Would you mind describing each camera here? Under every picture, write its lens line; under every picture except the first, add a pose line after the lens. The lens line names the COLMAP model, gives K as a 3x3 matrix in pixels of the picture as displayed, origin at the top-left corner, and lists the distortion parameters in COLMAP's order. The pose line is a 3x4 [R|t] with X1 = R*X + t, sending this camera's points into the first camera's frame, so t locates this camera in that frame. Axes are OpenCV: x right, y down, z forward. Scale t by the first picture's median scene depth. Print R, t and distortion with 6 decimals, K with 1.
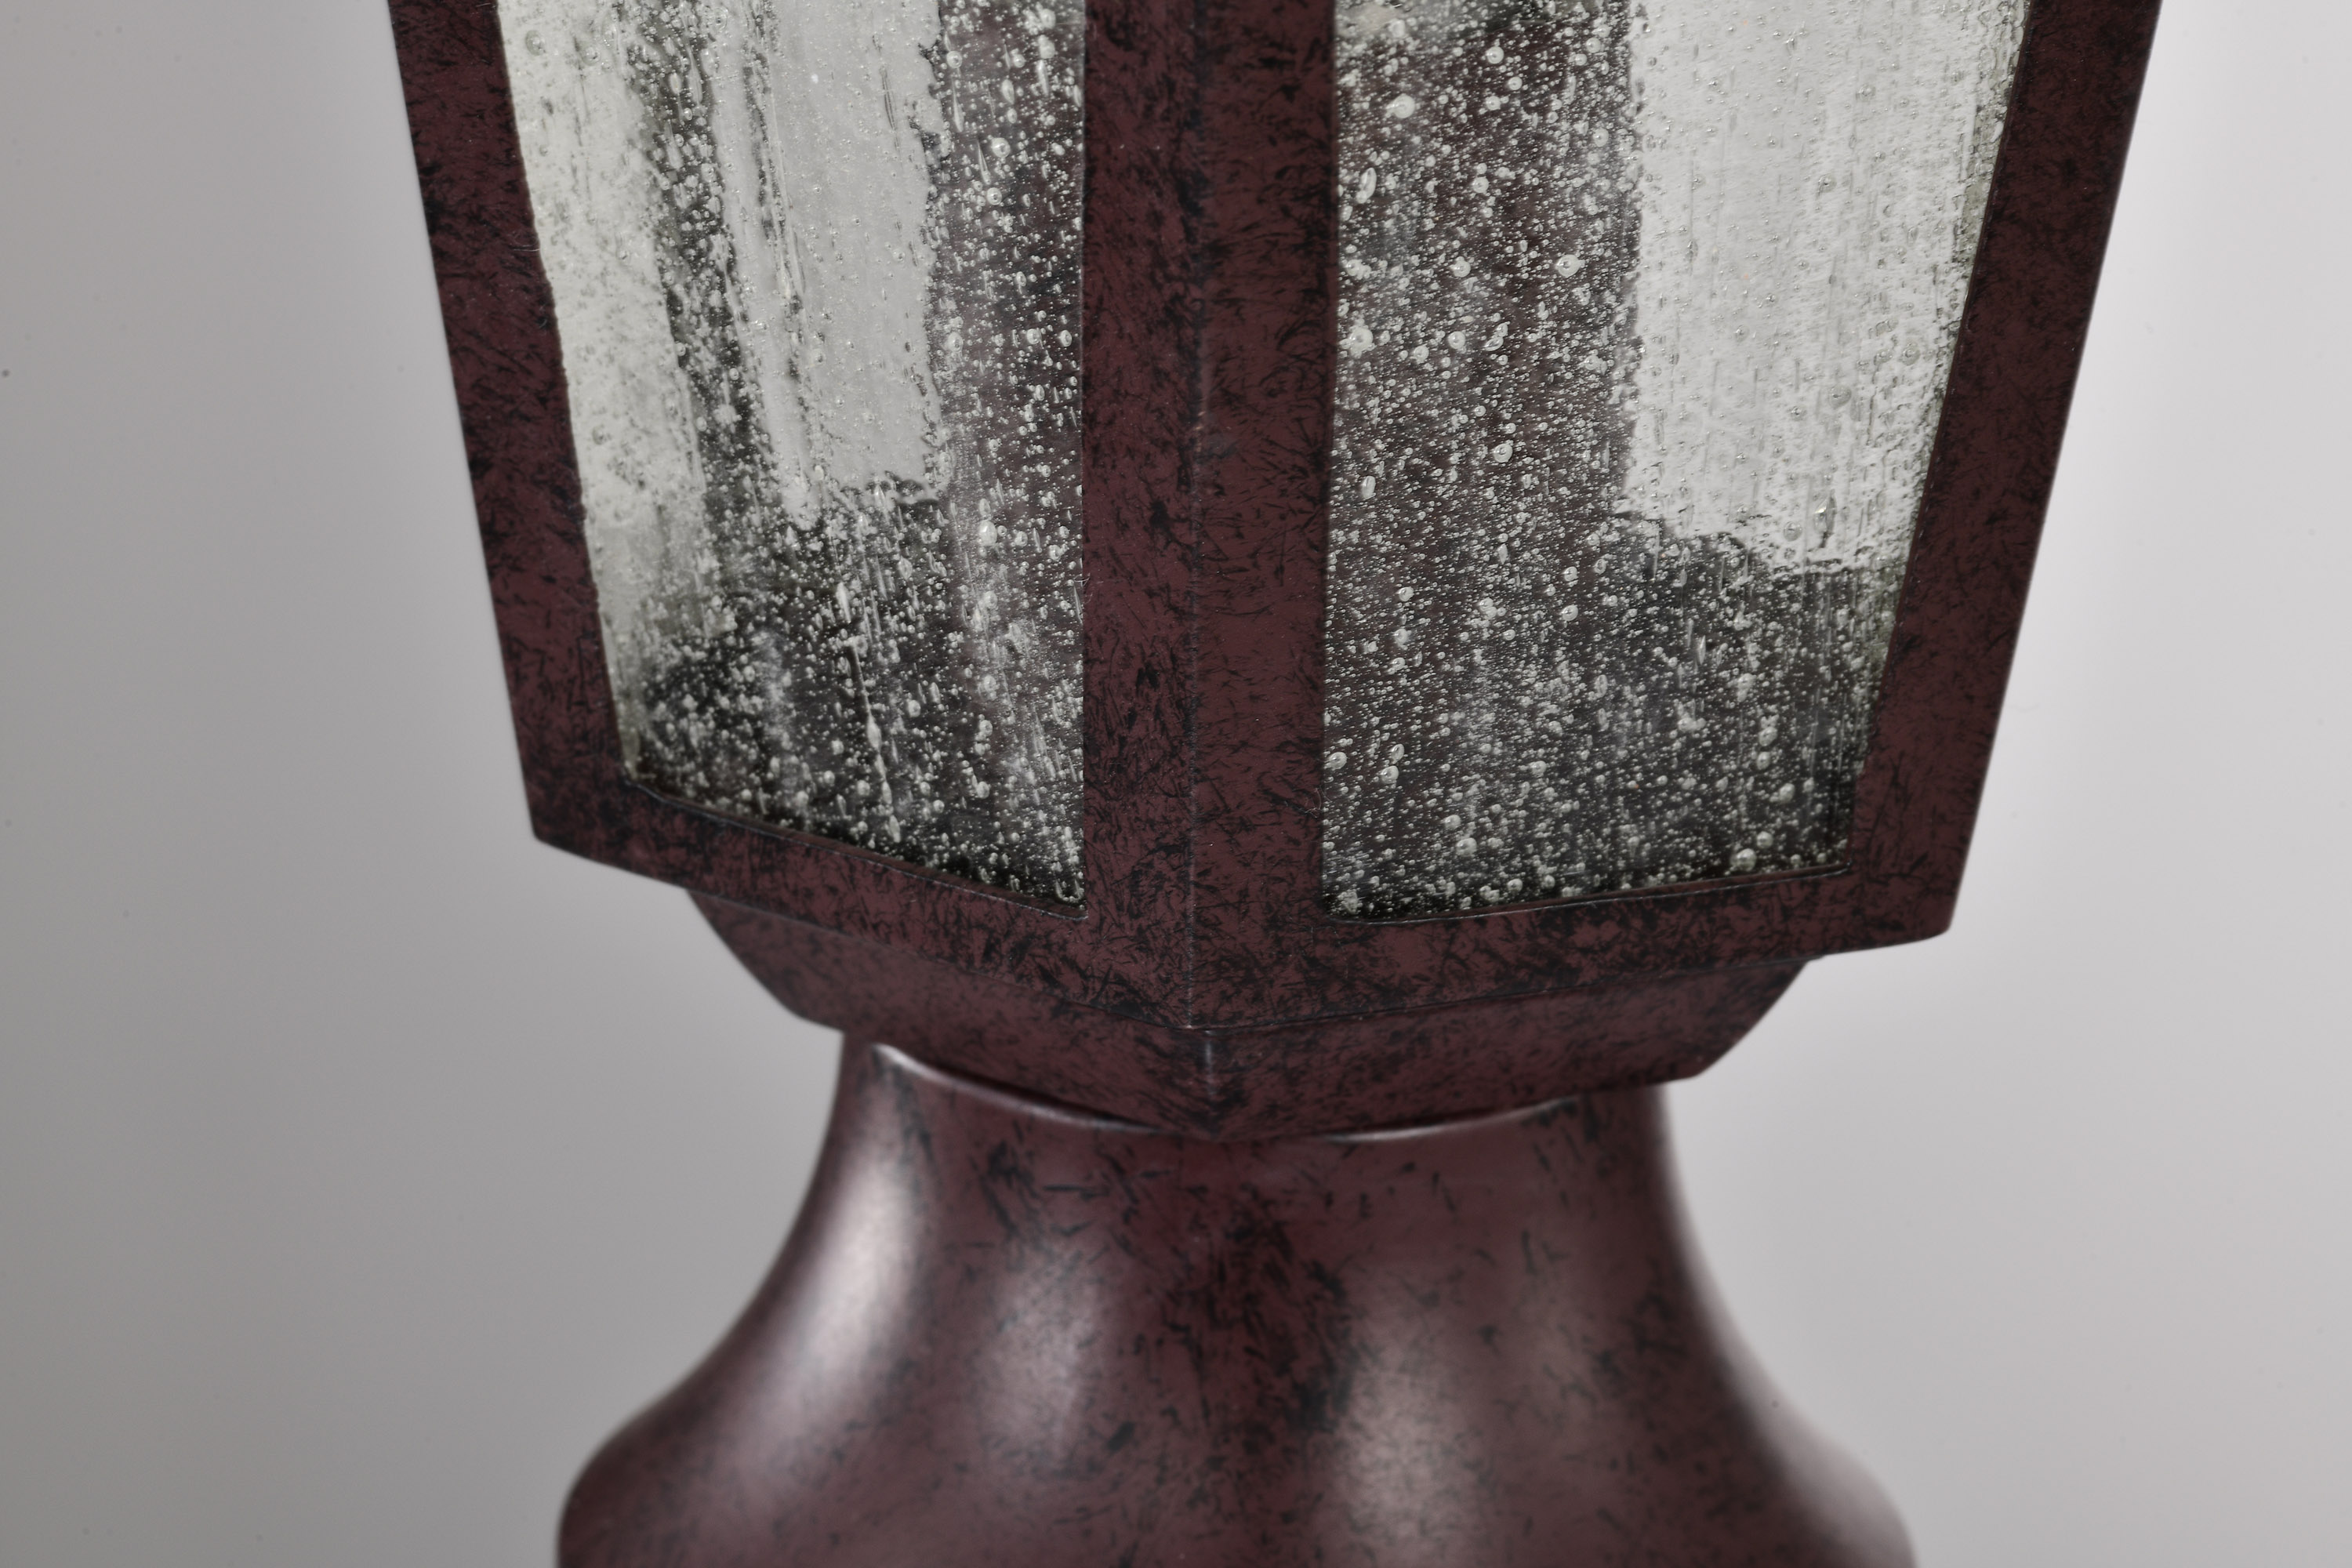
lens RADIAL K [[8435.2, 0, 1176.0], [0, 8435.2, 784.0], [0, 0, 1]] dist [0.106979, -3.507179]
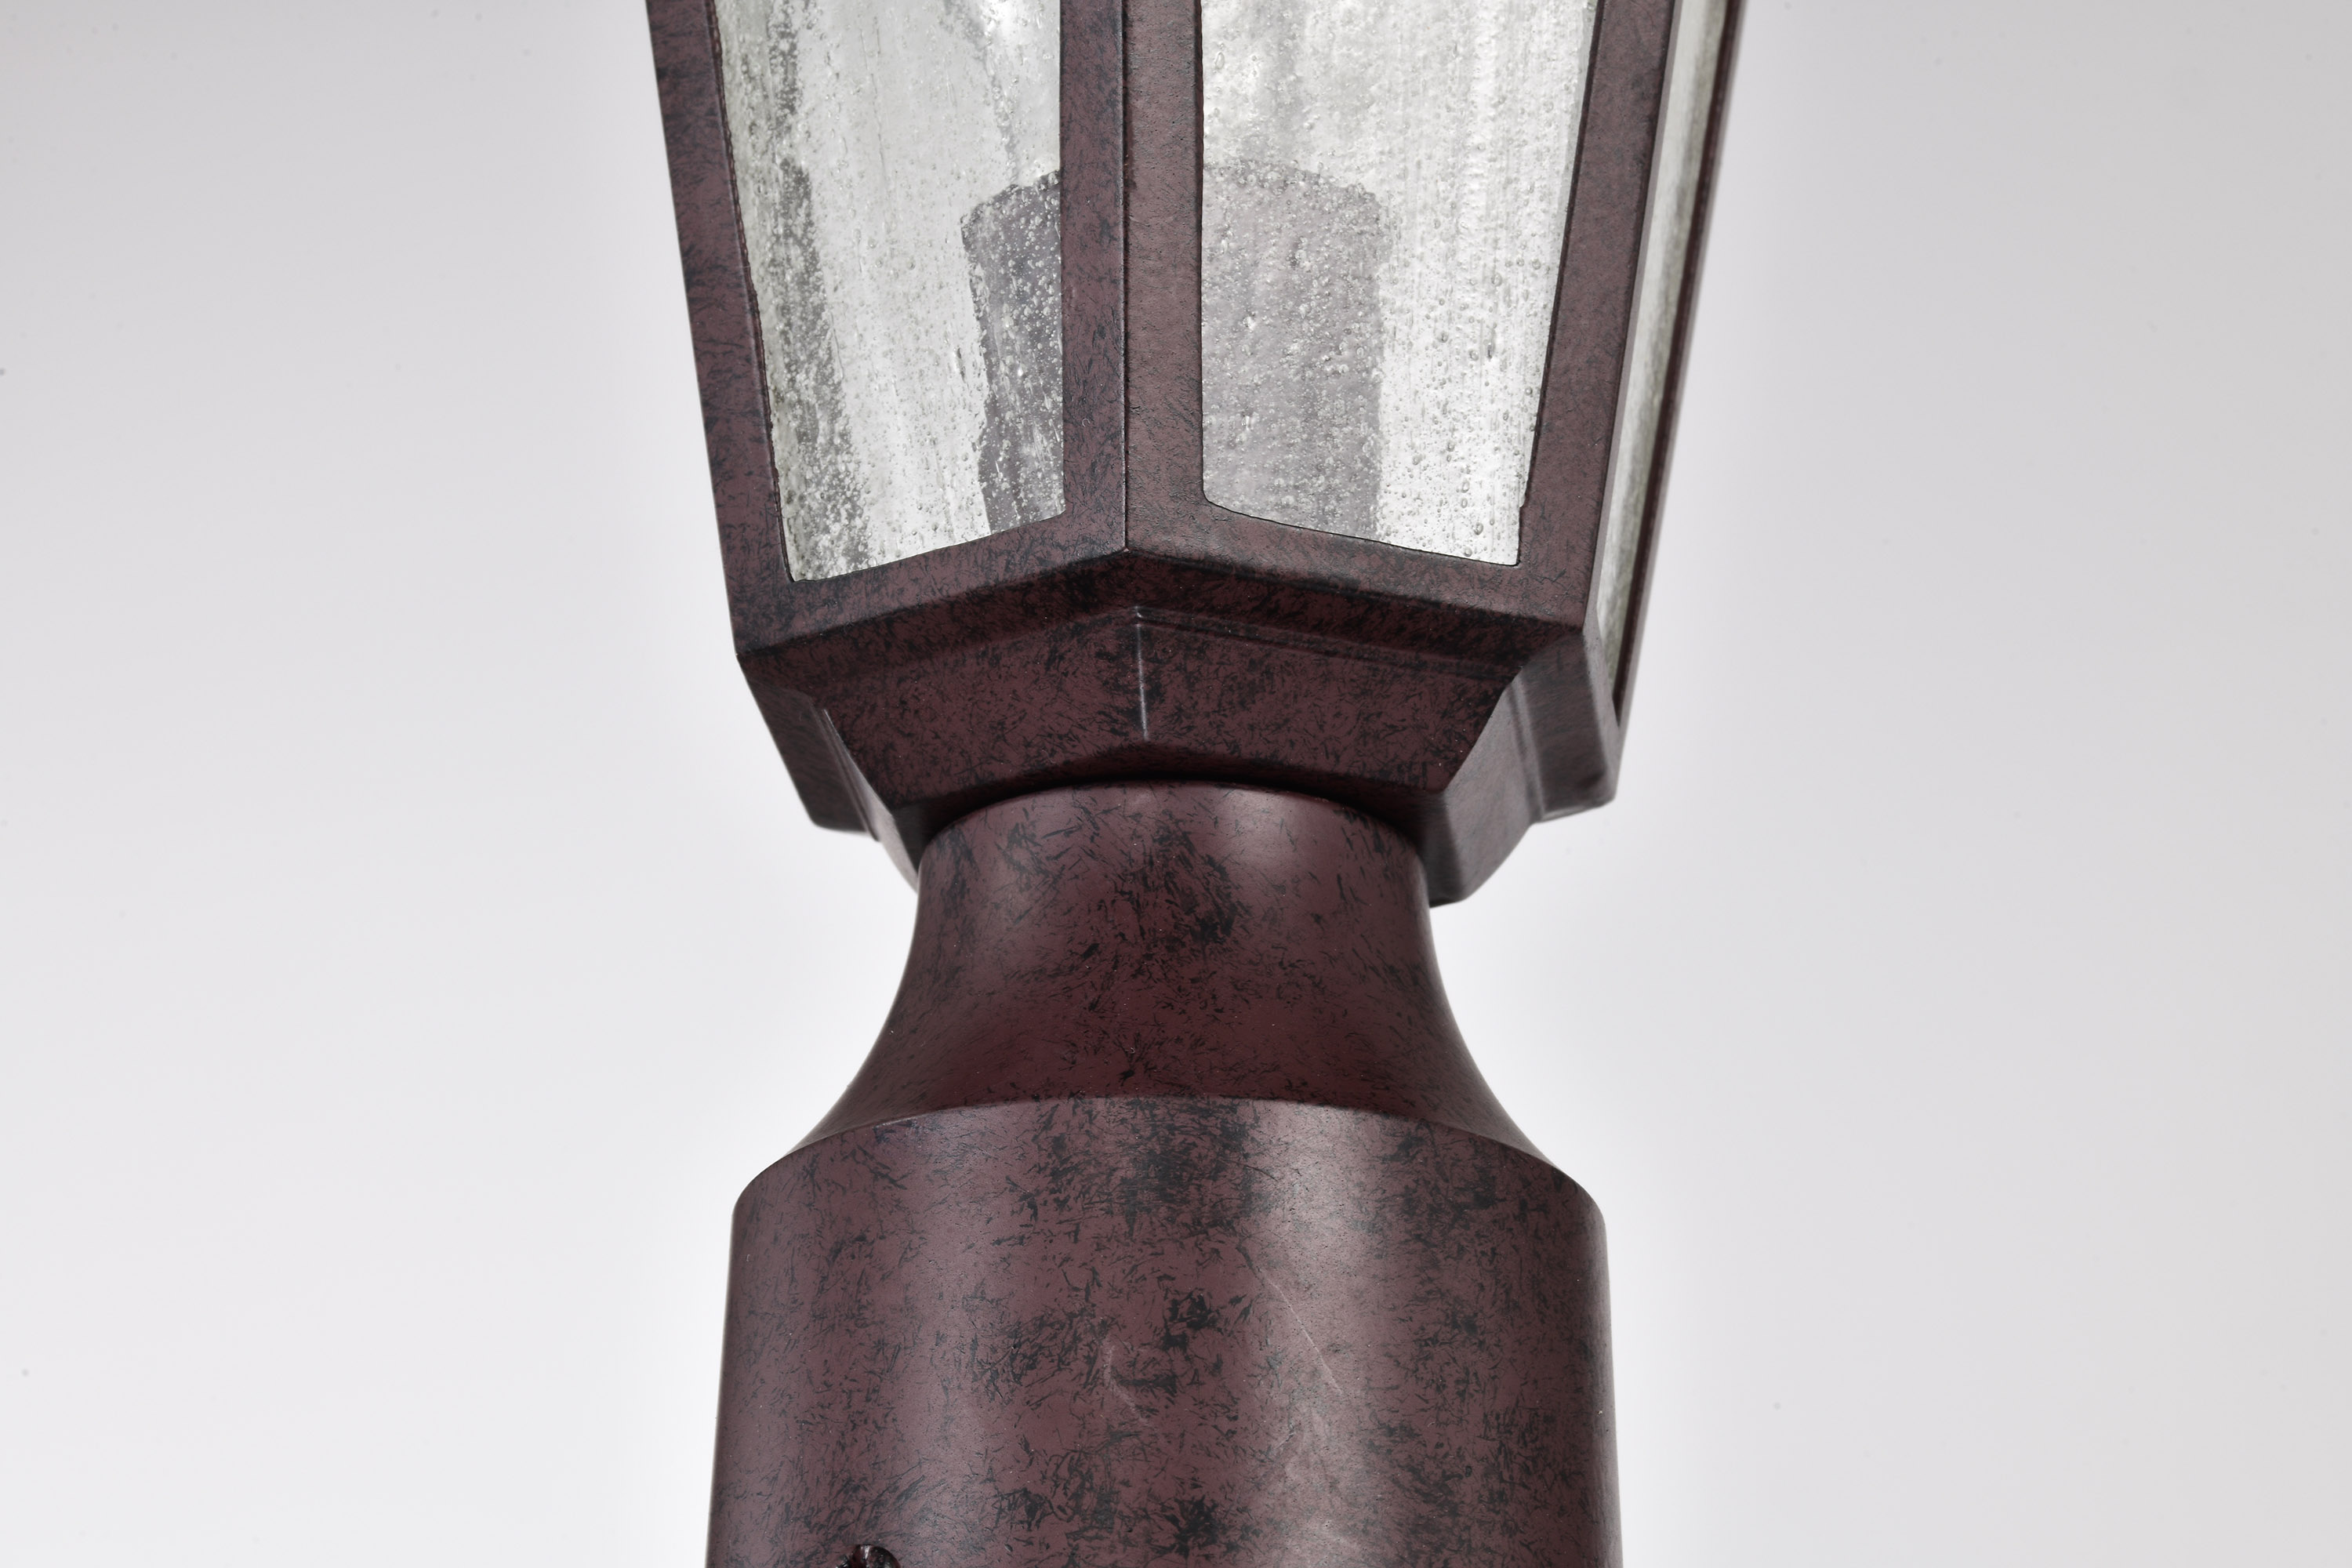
lens RADIAL K [[8435.2, 0, 1176.0], [0, 8435.2, 784.0], [0, 0, 1]] dist [0.106979, -3.507179]
pose [[0.999901, -0.014032, 0.001427, 0.008400], [0.011654, 0.764874, -0.644075, 1.140420], [0.007946, 0.644027, 0.764961, -0.264458]]
